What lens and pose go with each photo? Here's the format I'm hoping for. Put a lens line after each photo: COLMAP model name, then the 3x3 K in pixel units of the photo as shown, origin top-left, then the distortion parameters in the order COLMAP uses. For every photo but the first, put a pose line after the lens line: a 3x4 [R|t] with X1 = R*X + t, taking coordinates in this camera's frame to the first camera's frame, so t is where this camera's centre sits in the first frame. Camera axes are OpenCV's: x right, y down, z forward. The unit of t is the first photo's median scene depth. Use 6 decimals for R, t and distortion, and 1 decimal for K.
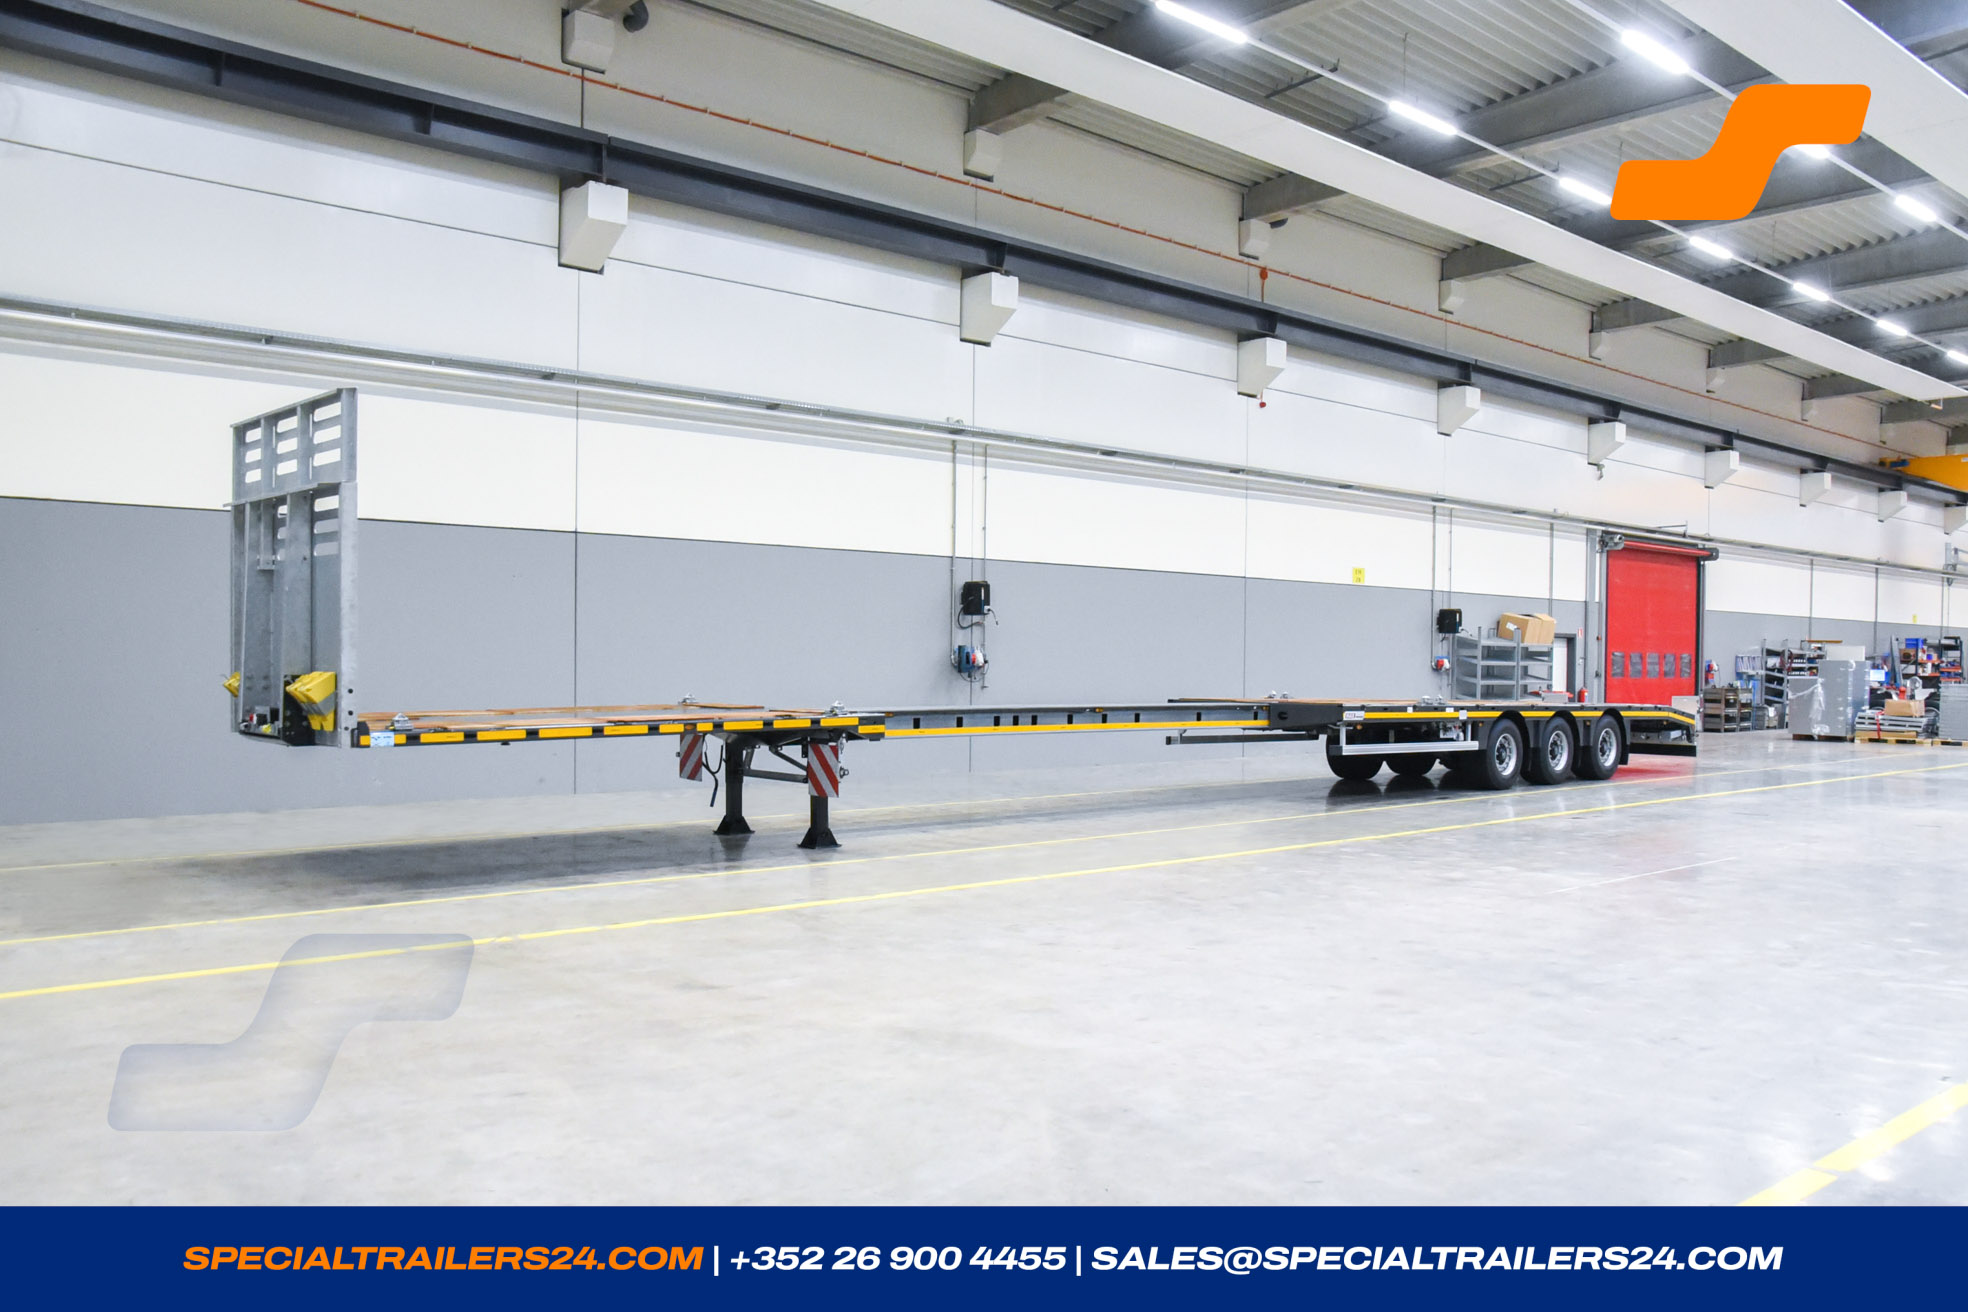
lens RADIAL K [[1261.9, 0, 971.2], [0, 1261.9, 659.3], [0, 0, 1]] dist [-0.047162, 0.000492]
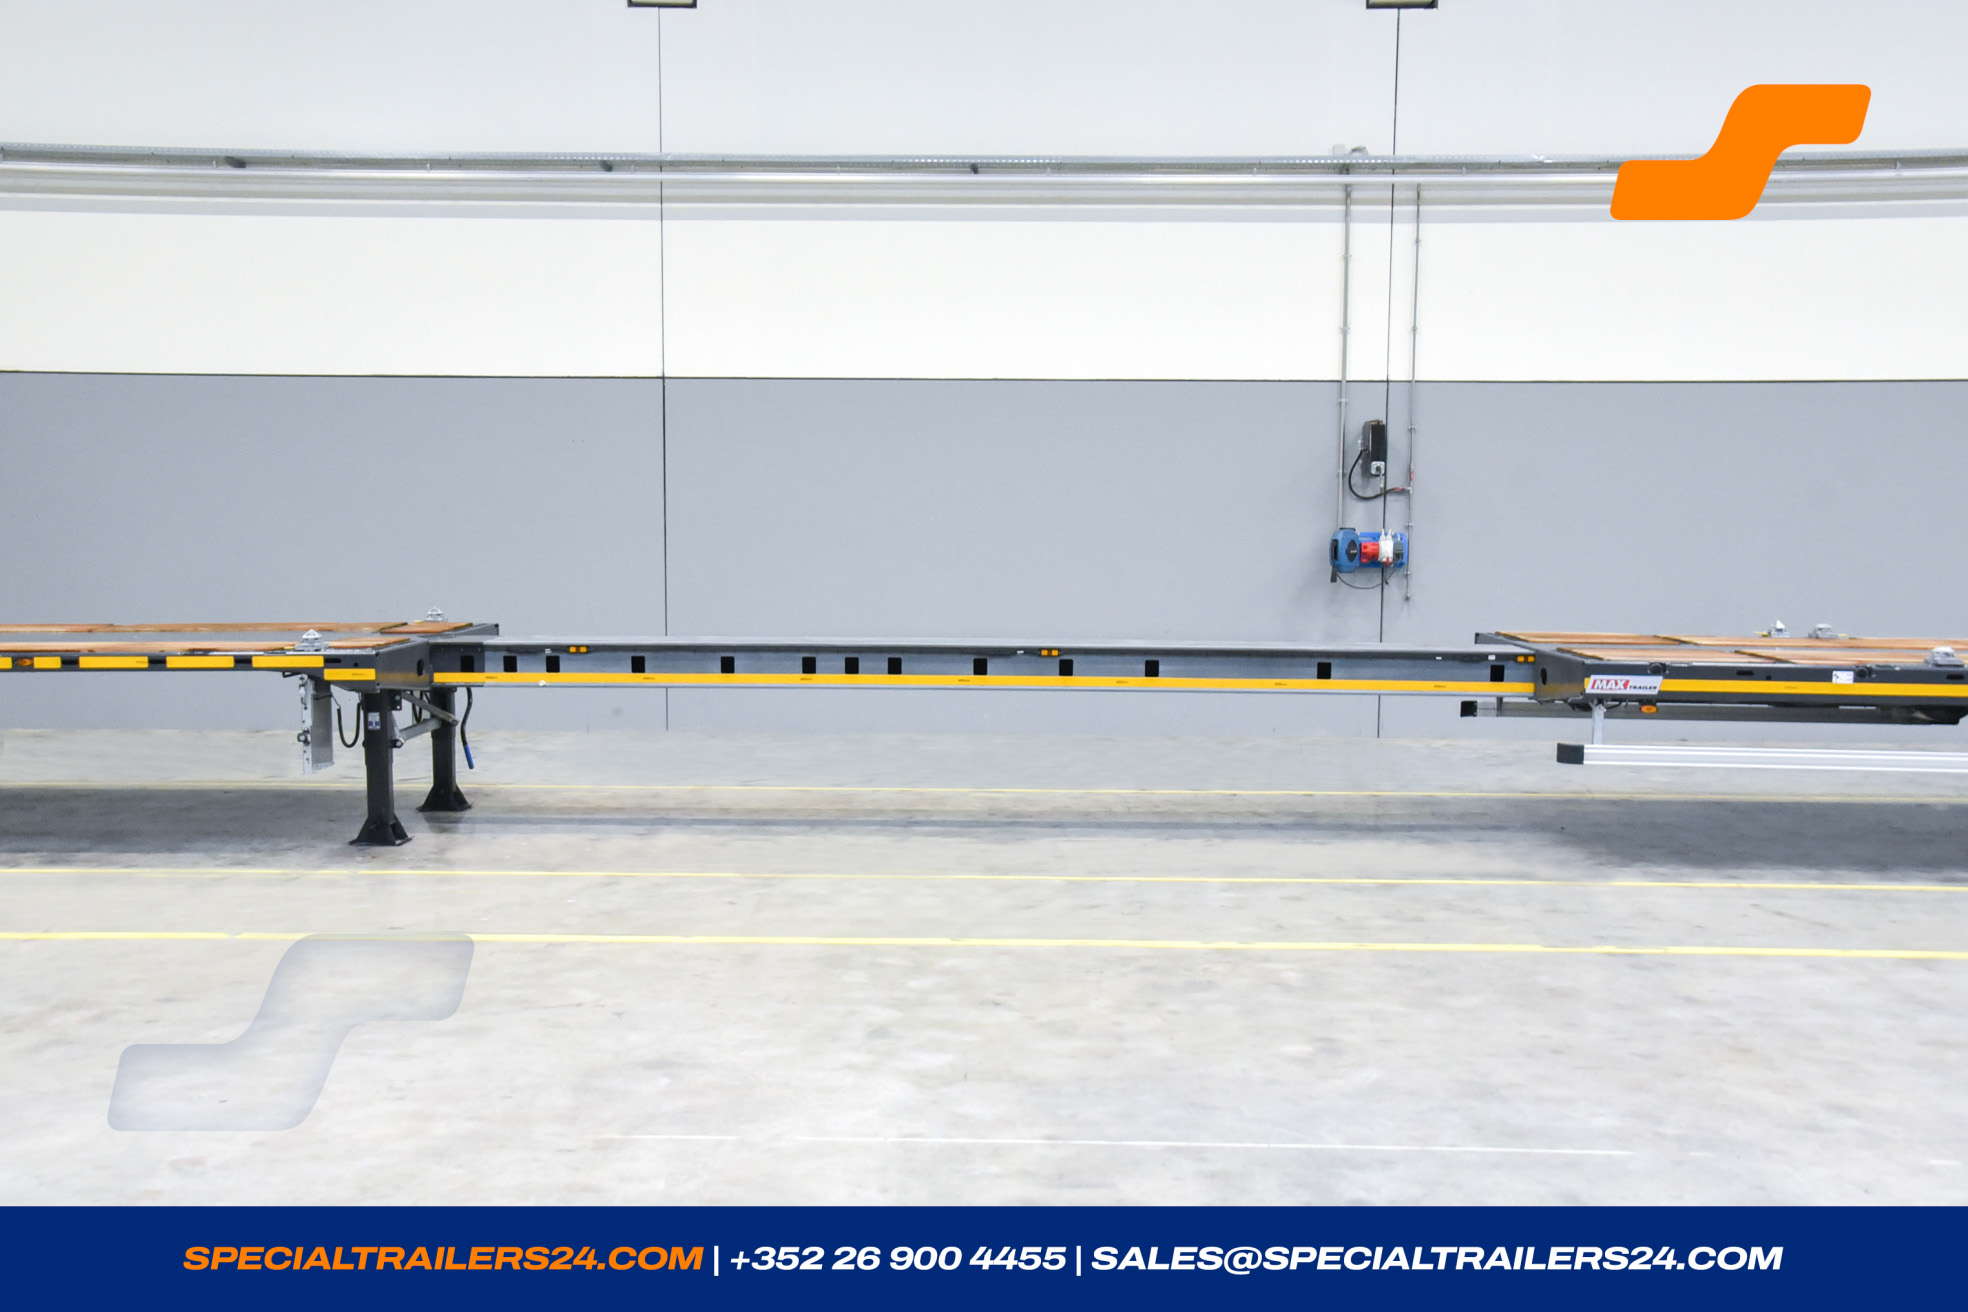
lens RADIAL K [[1641.2, 0, 988.6], [0, 1641.2, 637.7], [0, 0, 1]] dist [0.016494, 0.005861]
pose [[0.803215, 0.030142, -0.594926, 0.358473], [0.003114, 0.998493, 0.054793, -0.003259], [0.595681, -0.045863, 0.801911, 0.300934]]
